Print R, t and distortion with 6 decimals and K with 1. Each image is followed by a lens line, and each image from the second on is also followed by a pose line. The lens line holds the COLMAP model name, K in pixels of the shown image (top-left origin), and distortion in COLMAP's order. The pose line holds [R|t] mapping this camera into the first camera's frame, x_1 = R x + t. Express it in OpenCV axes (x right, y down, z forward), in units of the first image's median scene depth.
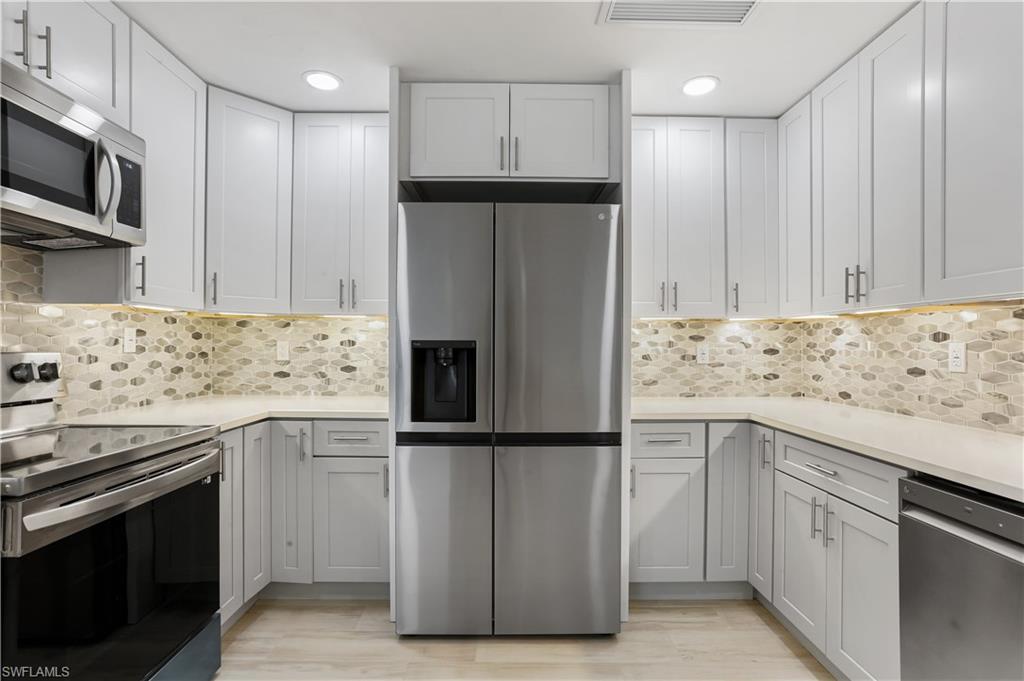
lens RADIAL K [[498.1, 0, 507.8], [0, 498.1, 343.5], [0, 0, 1]] dist [-0.045745, 0.024411]
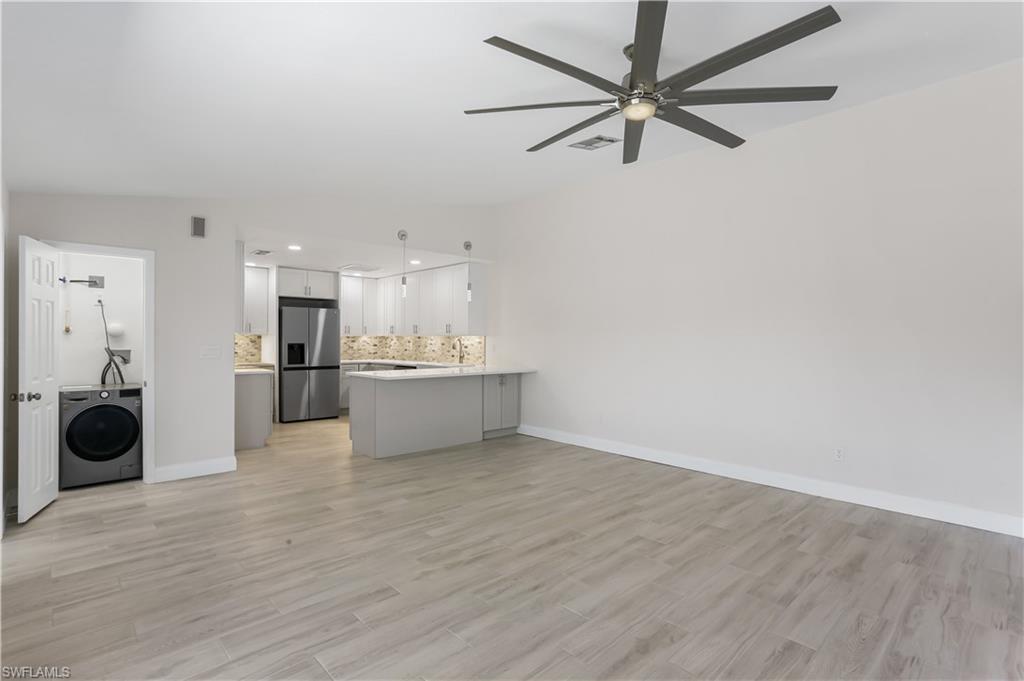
lens RADIAL K [[498.1, 0, 507.7], [0, 498.1, 340.0], [0, 0, 1]] dist [-0.045745, 0.024411]
pose [[0.738778, -0.000542, 0.673949, -1.377400], [-0.001776, 0.999995, 0.002751, -0.040600], [-0.673947, -0.003229, 0.738773, -2.696844]]
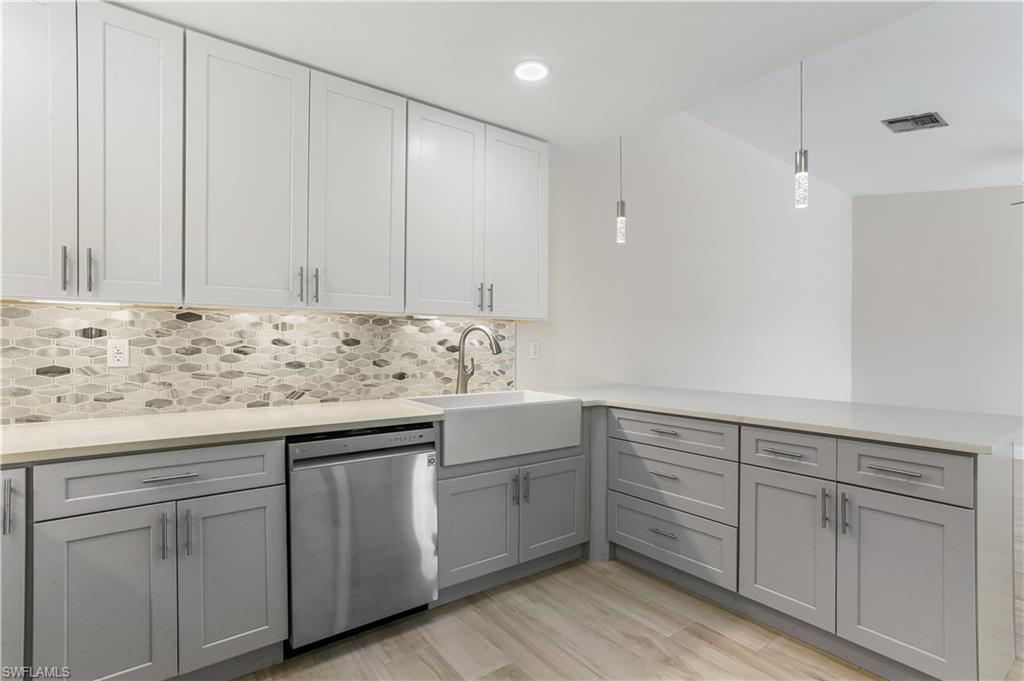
lens RADIAL K [[498.1, 0, 518.1], [0, 498.1, 344.4], [0, 0, 1]] dist [-0.045745, 0.024411]
pose [[-0.593162, -0.007808, 0.805046, -0.376656], [-0.006138, 0.999968, 0.005176, -0.000704], [-0.805060, -0.001872, -0.593190, 0.804847]]
